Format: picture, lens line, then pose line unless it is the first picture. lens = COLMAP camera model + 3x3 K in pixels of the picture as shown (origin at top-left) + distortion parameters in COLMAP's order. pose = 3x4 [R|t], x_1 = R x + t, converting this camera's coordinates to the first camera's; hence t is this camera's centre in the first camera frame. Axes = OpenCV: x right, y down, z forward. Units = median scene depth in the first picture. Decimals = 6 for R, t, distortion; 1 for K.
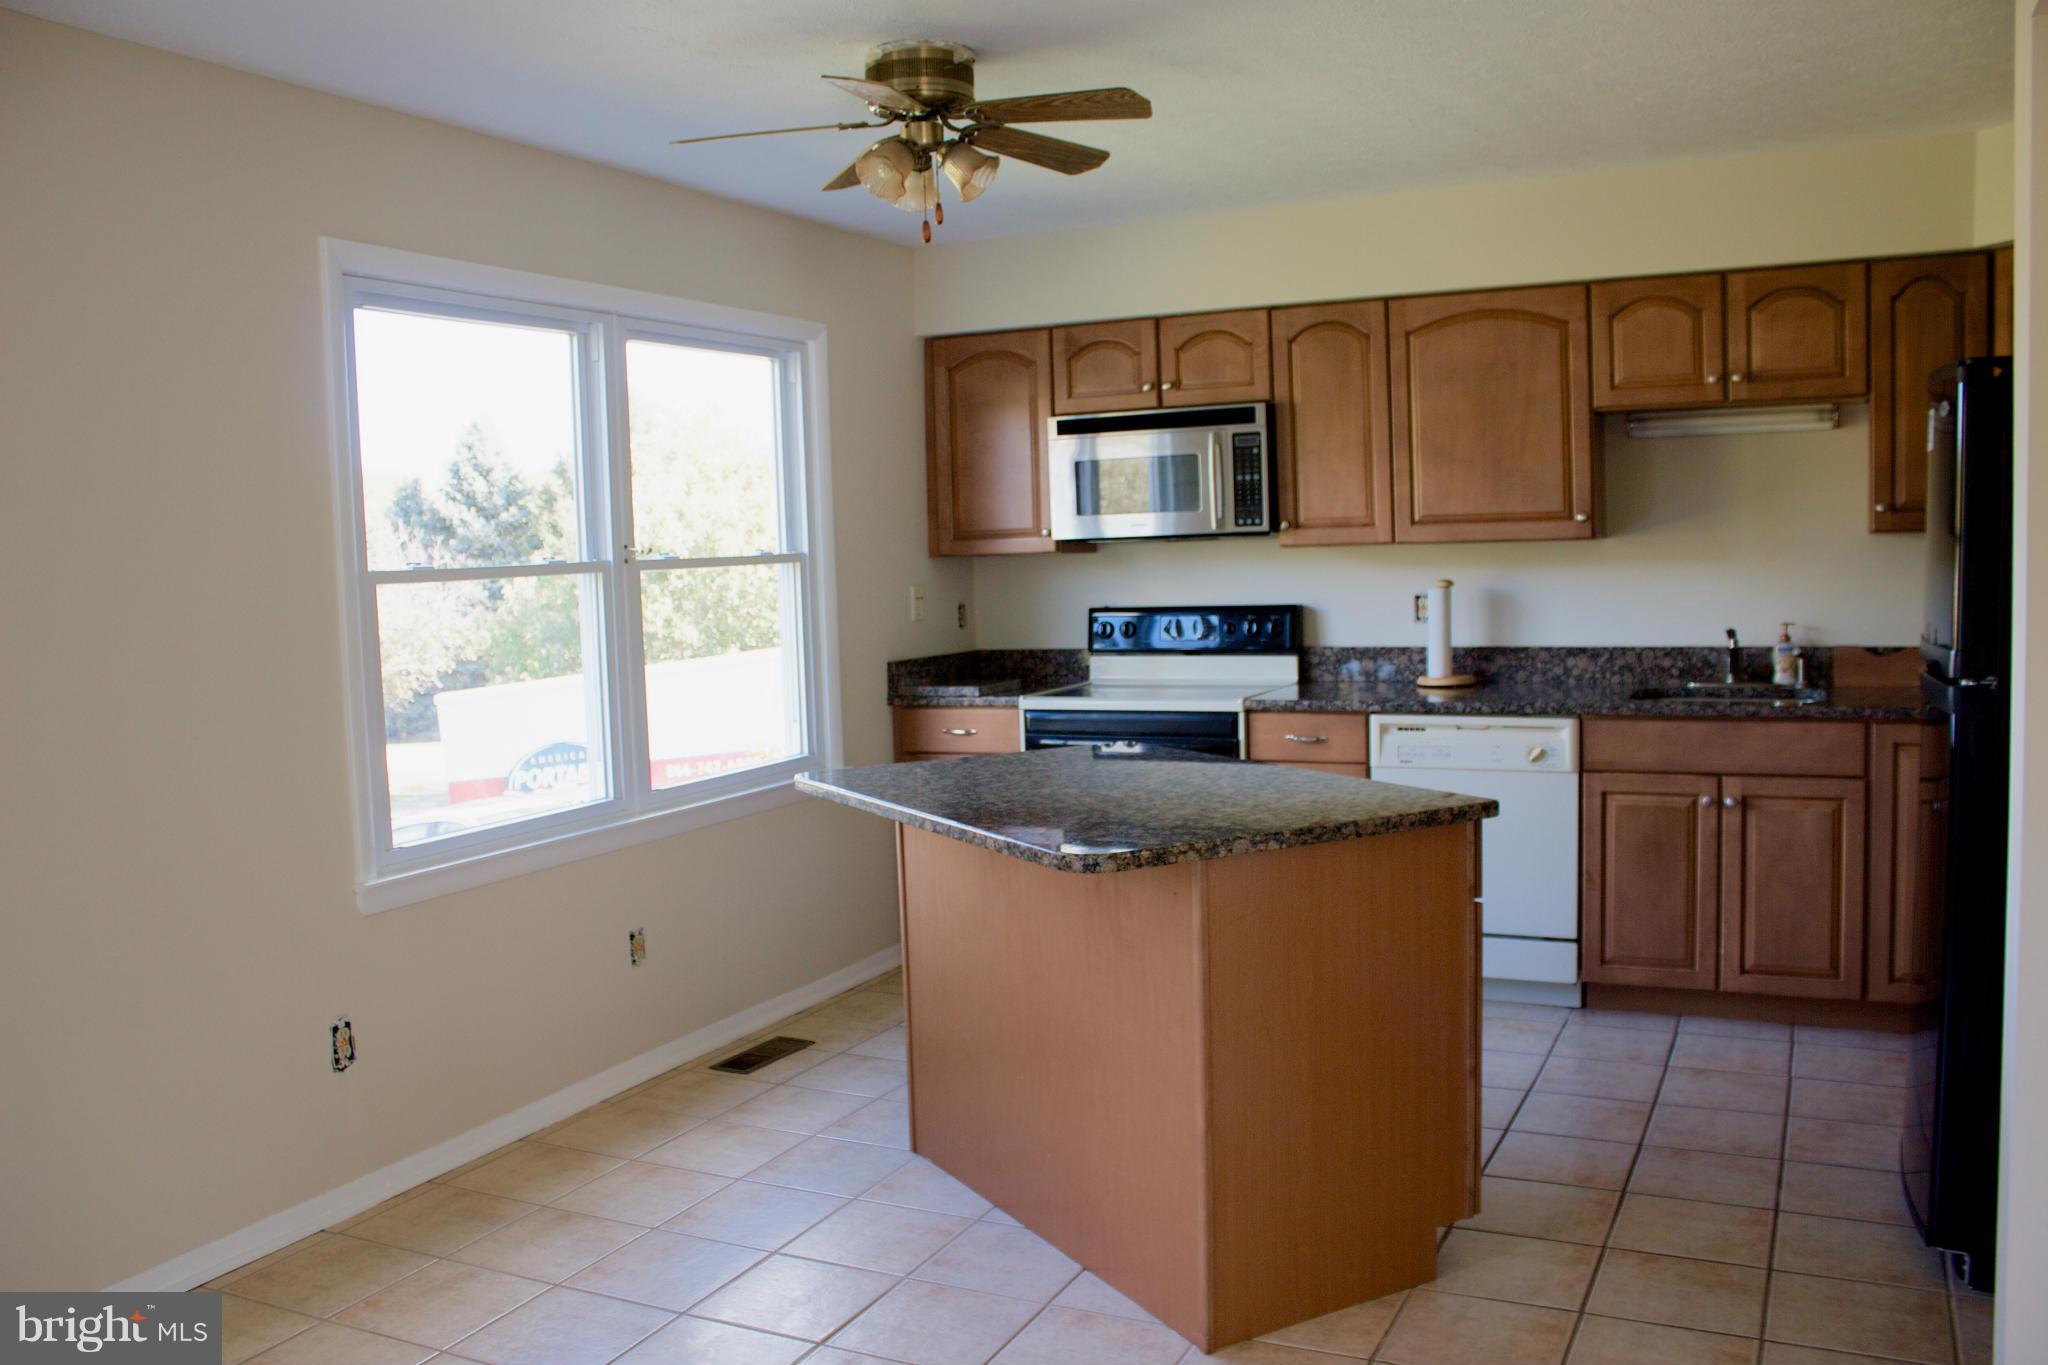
lens RADIAL K [[1758.4, 0, 1020.6], [0, 1758.4, 678.9], [0, 0, 1]] dist [-0.122641, 0.076096]
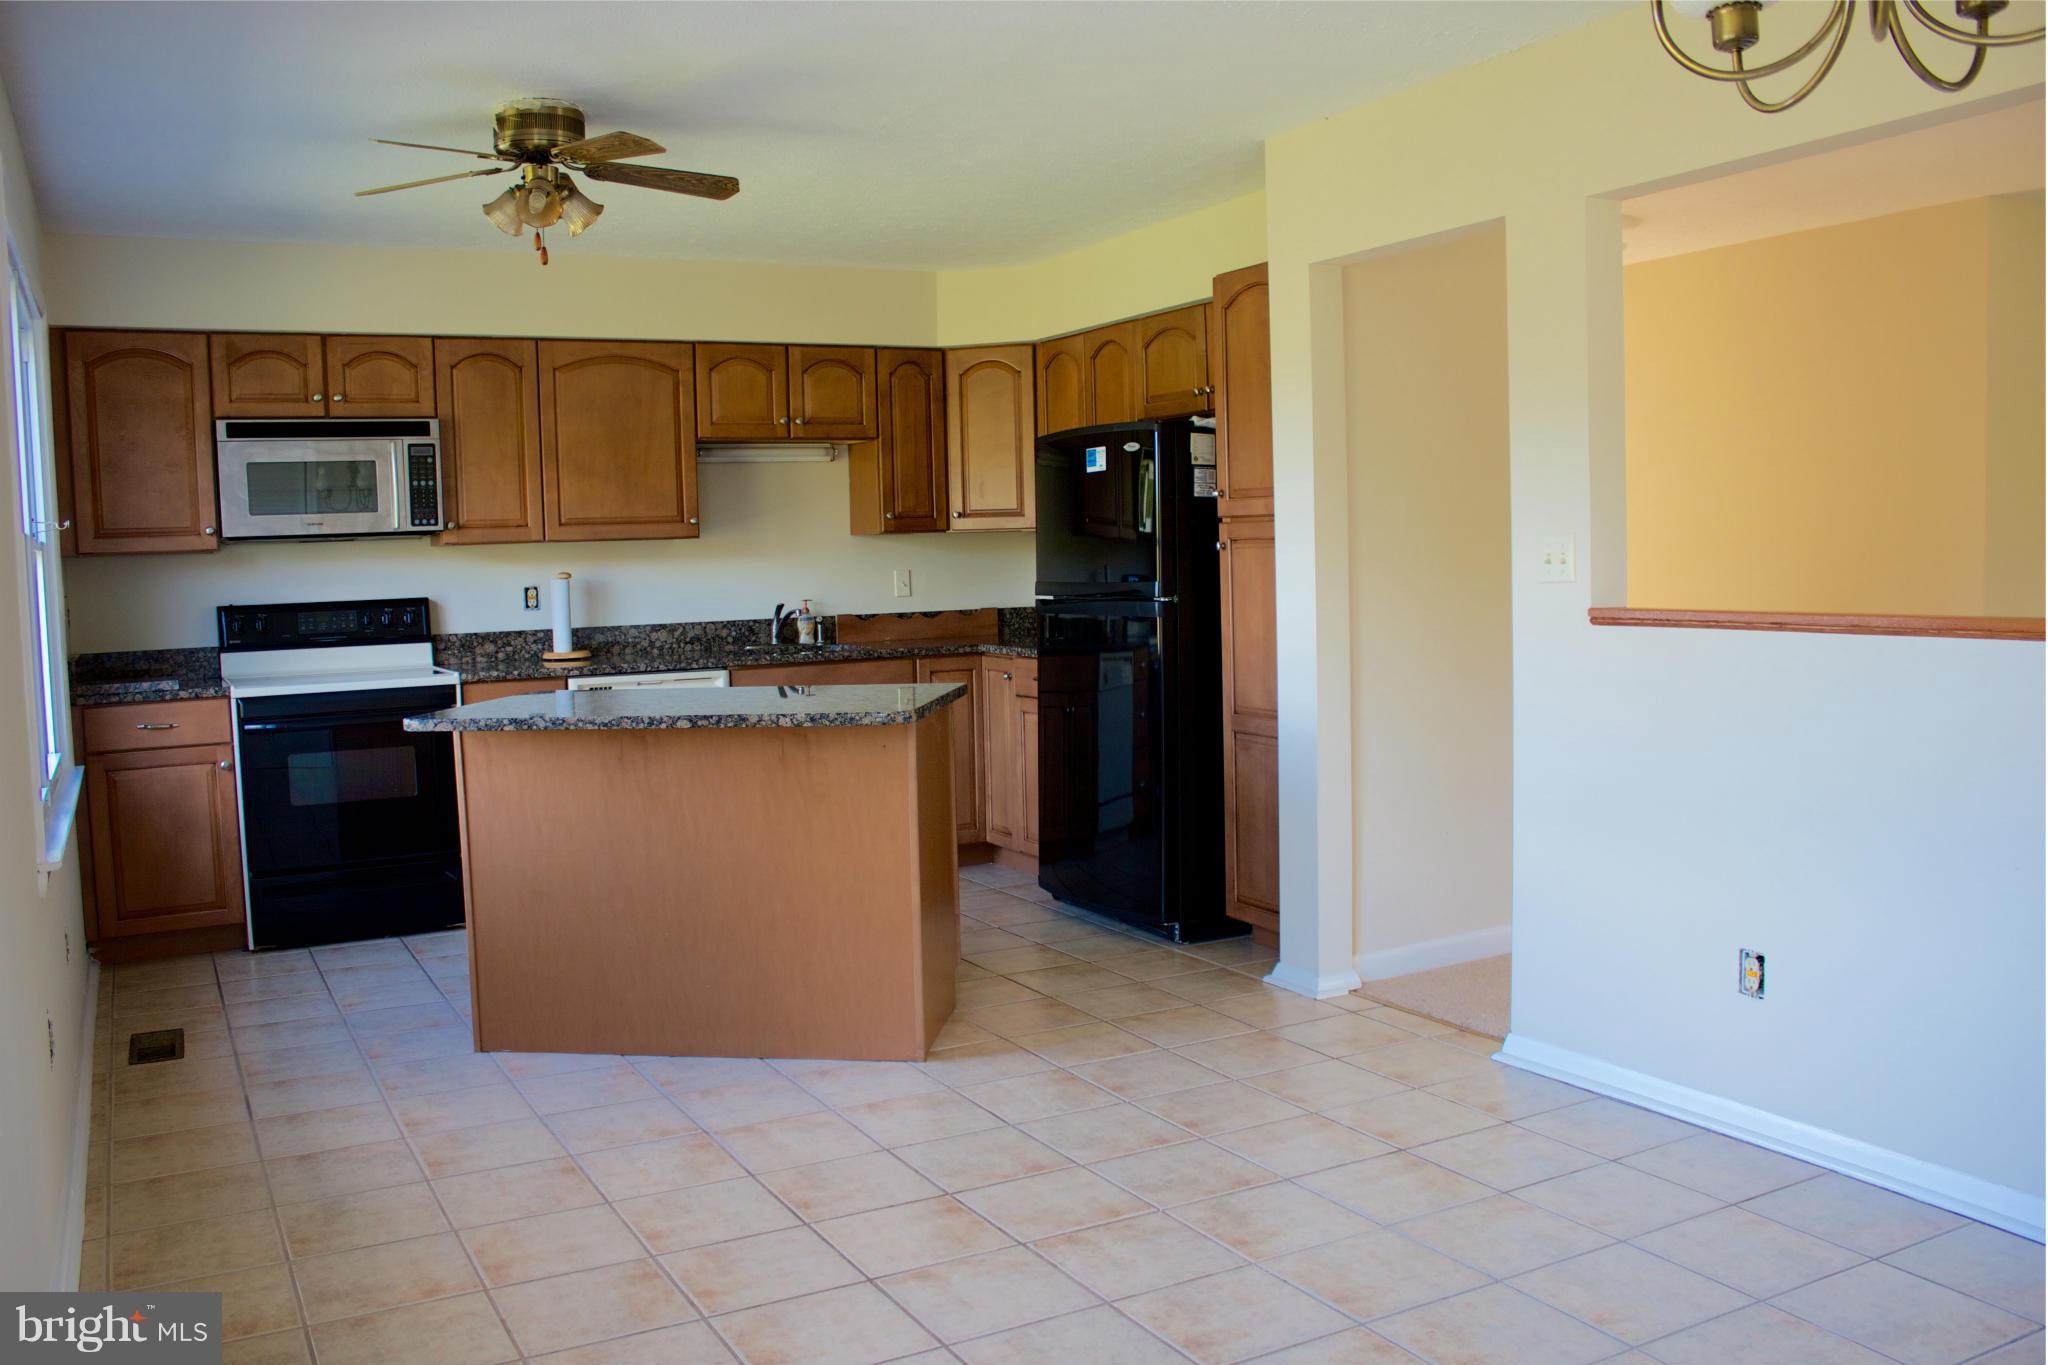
lens RADIAL K [[1758.4, 0, 1025.1], [0, 1758.4, 685.4], [0, 0, 1]] dist [-0.122641, 0.076096]
pose [[0.585061, -0.046649, 0.809647, -0.565734], [0.072066, 0.997385, 0.005390, 0.039119], [-0.807781, 0.055195, 0.586893, 0.028753]]
